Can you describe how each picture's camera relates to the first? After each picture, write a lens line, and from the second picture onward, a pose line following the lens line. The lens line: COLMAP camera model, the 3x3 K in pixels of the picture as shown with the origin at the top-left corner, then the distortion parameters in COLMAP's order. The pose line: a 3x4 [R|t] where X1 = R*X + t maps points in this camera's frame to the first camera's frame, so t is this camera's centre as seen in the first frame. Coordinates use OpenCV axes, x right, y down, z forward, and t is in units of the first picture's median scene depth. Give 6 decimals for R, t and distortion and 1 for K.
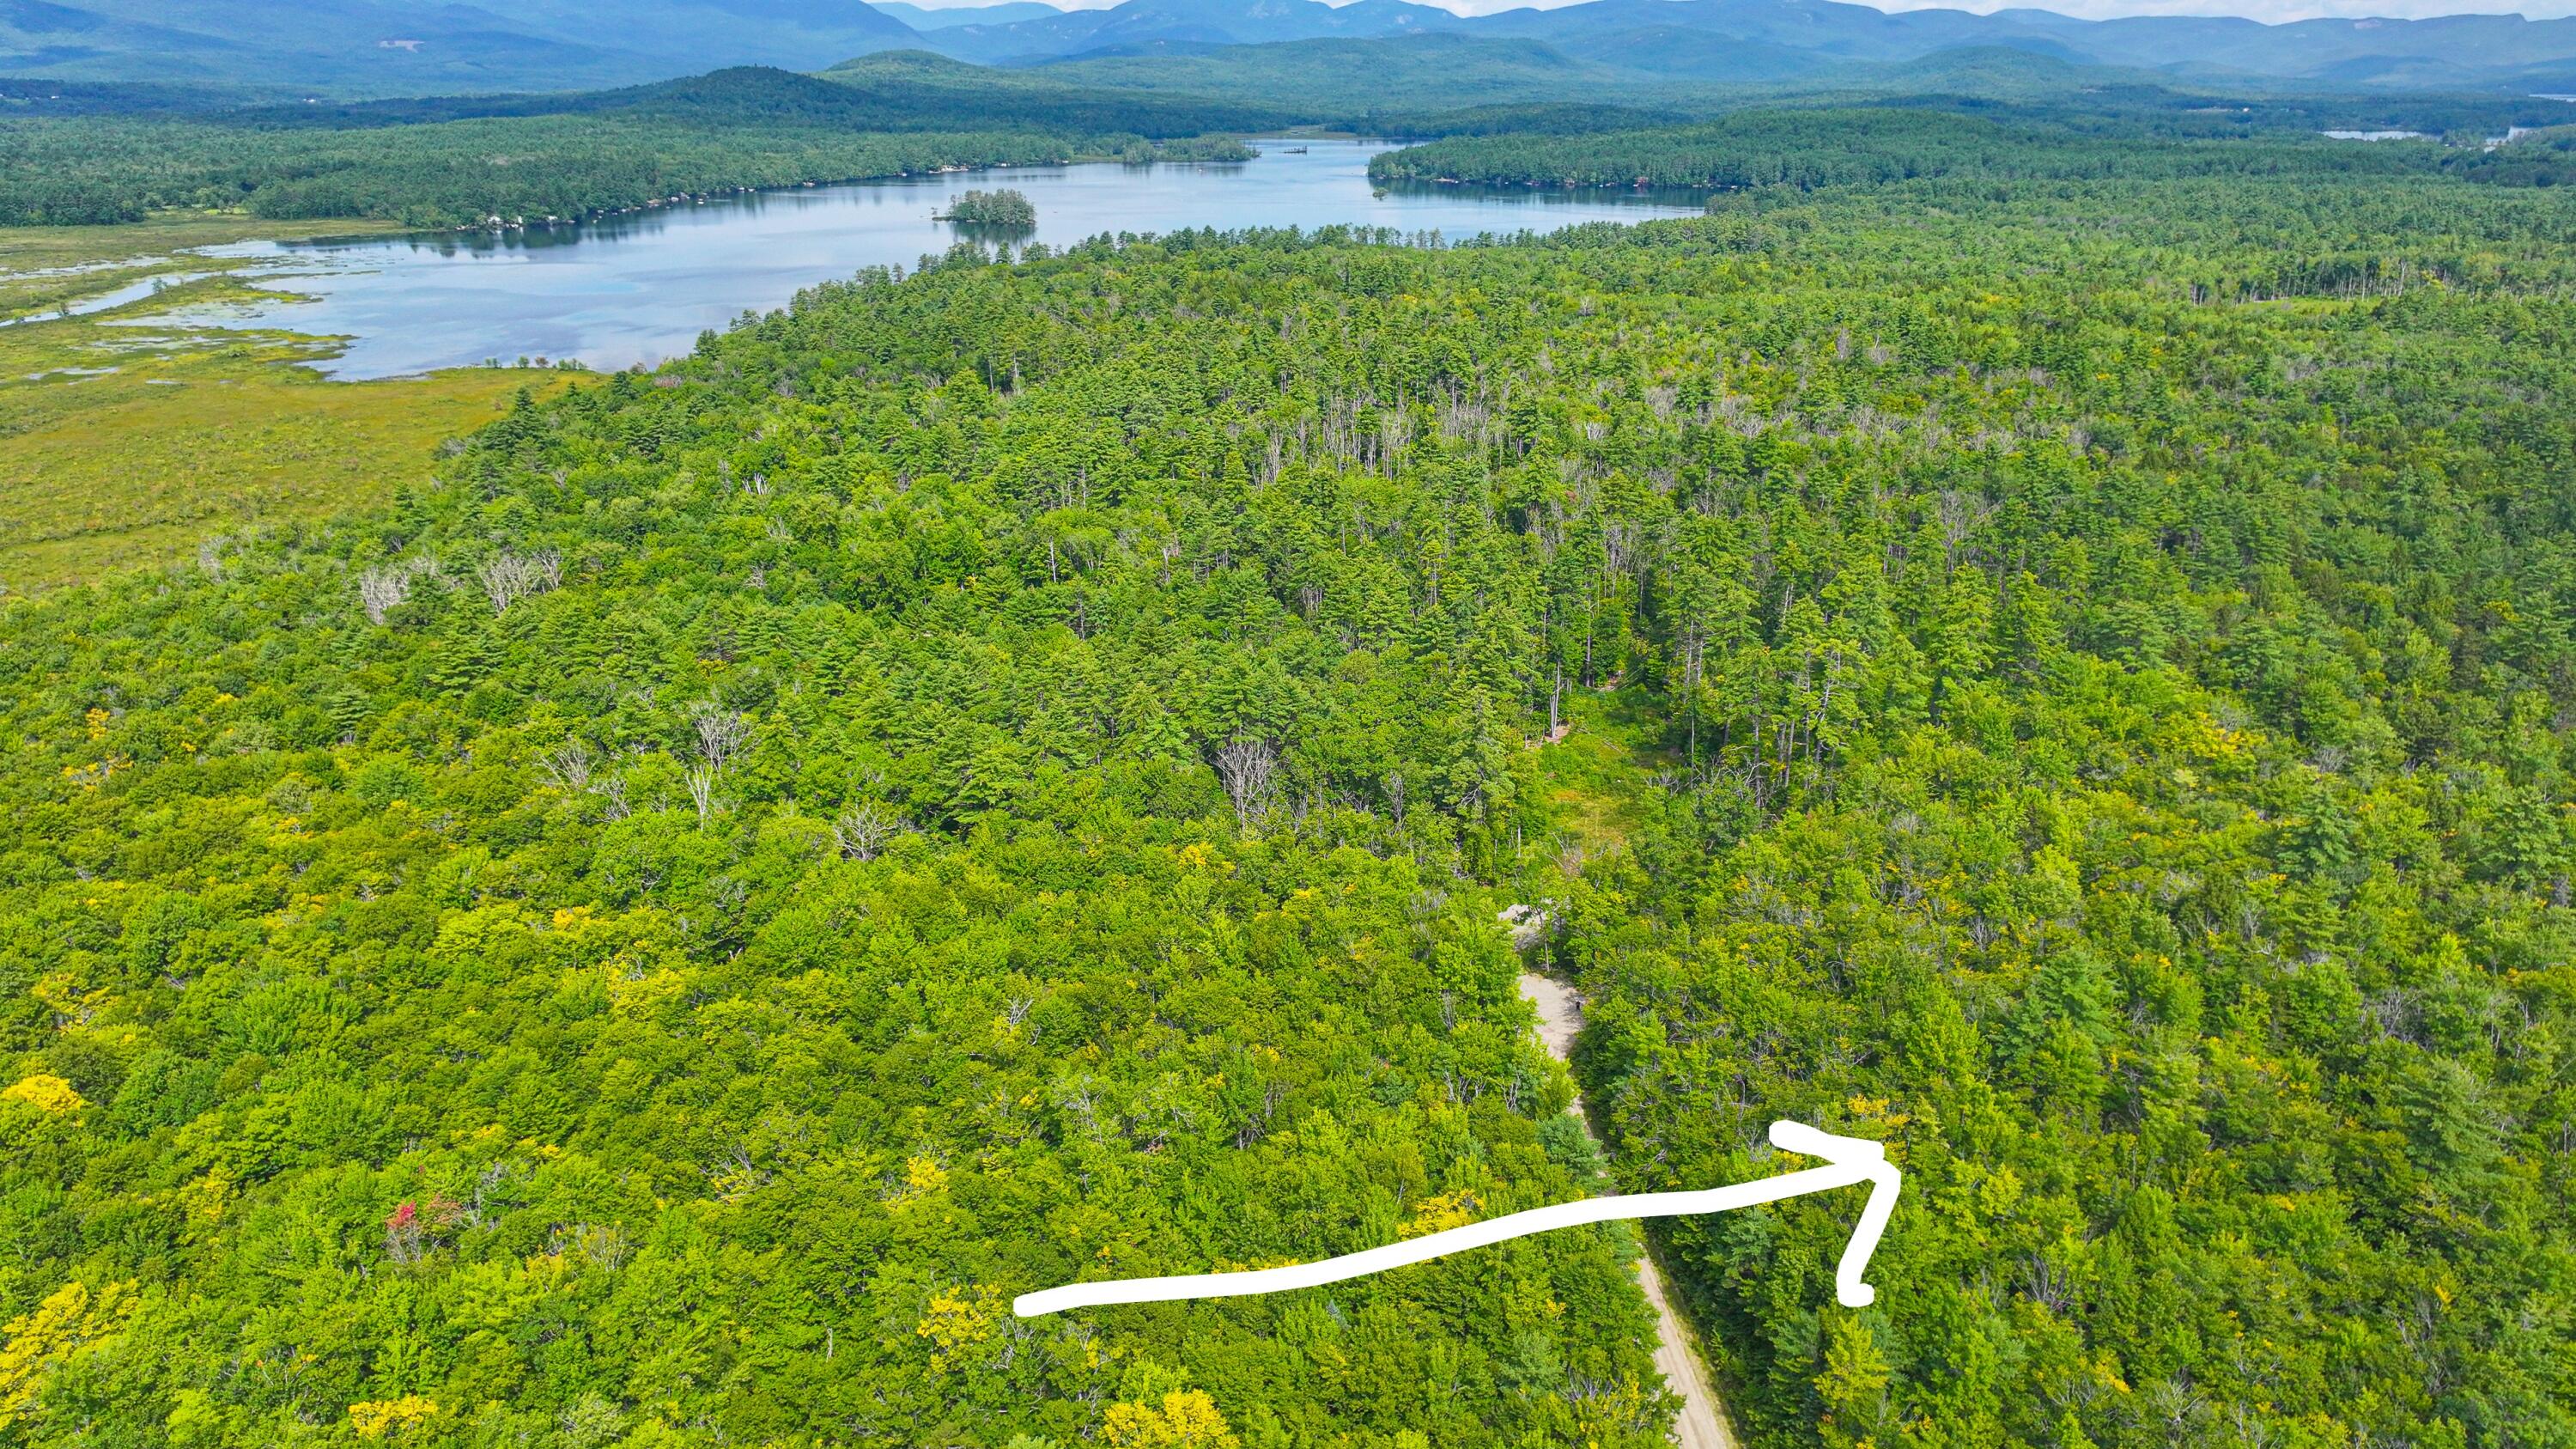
lens RADIAL K [[1808.8, 0, 1288.0], [0, 1808.8, 724.5], [0, 0, 1]] dist [-0.008902, 0.025618]
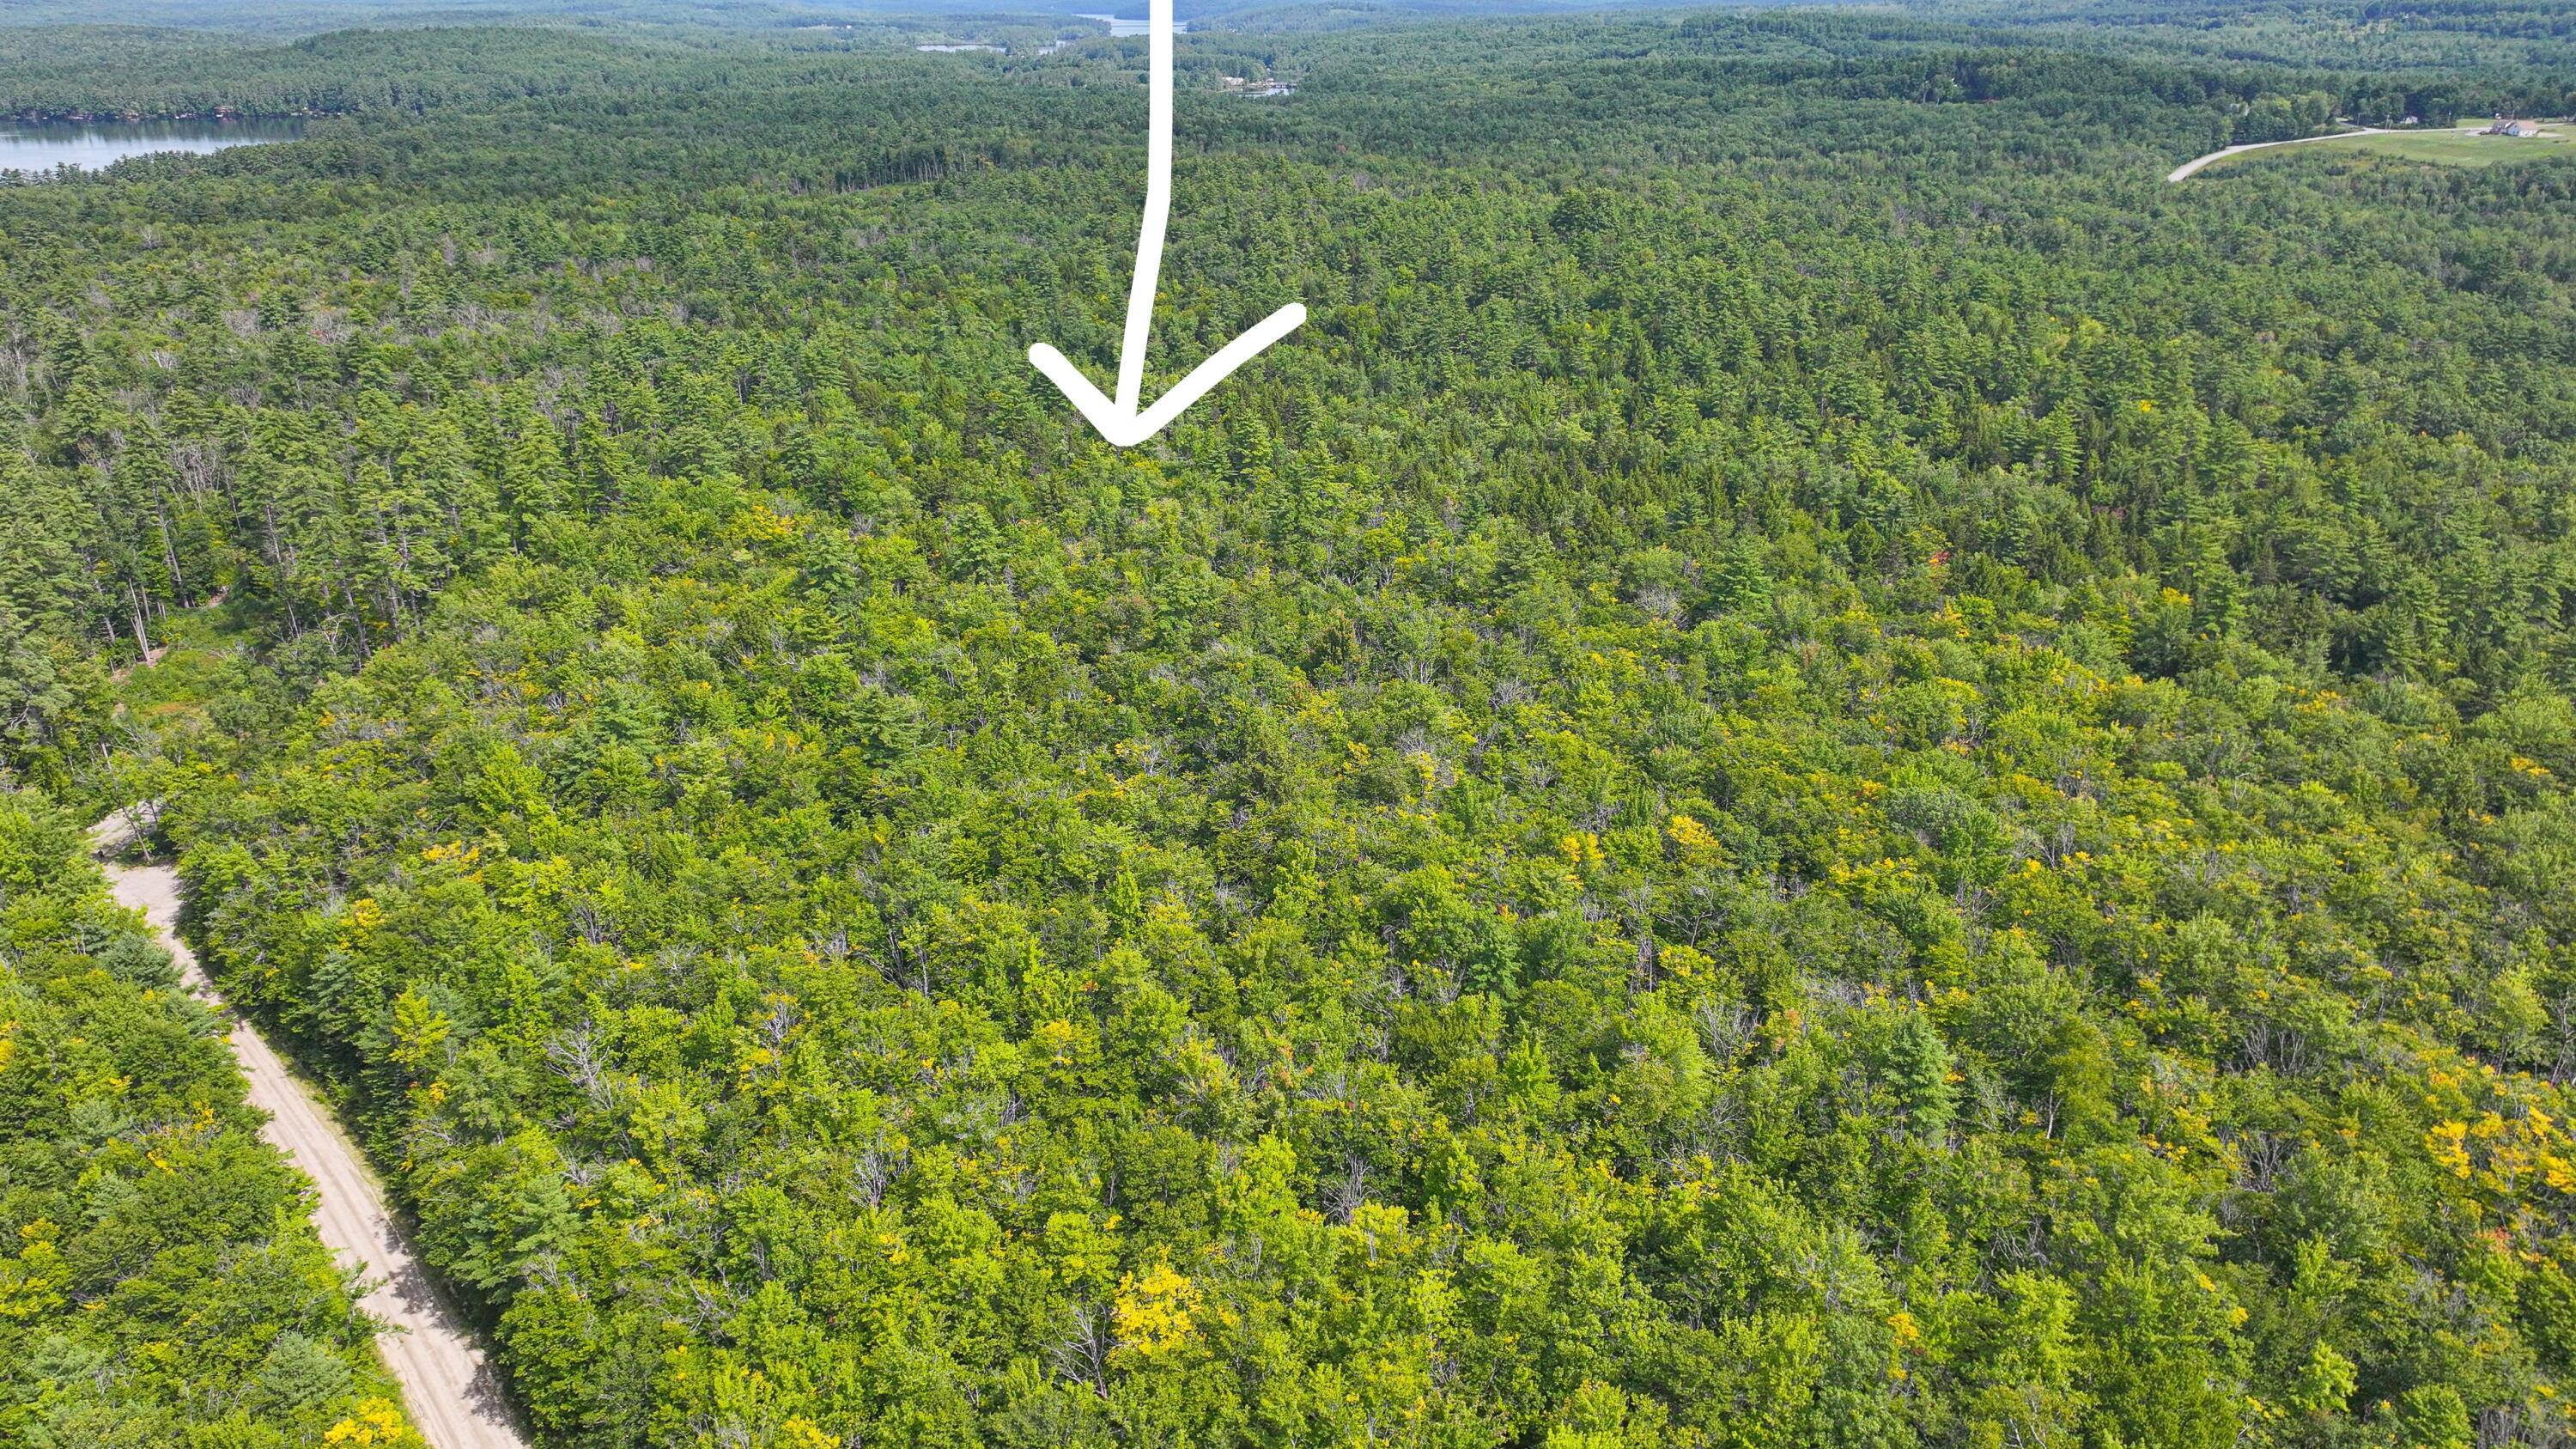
lens RADIAL K [[1808.8, 0, 1288.0], [0, 1808.8, 724.5], [0, 0, 1]] dist [-0.008902, 0.025618]
pose [[0.774845, -0.239865, 0.584876, 0.044182], [0.217671, 0.969873, 0.109387, 0.062101], [-0.593493, 0.042553, 0.803713, -0.107709]]
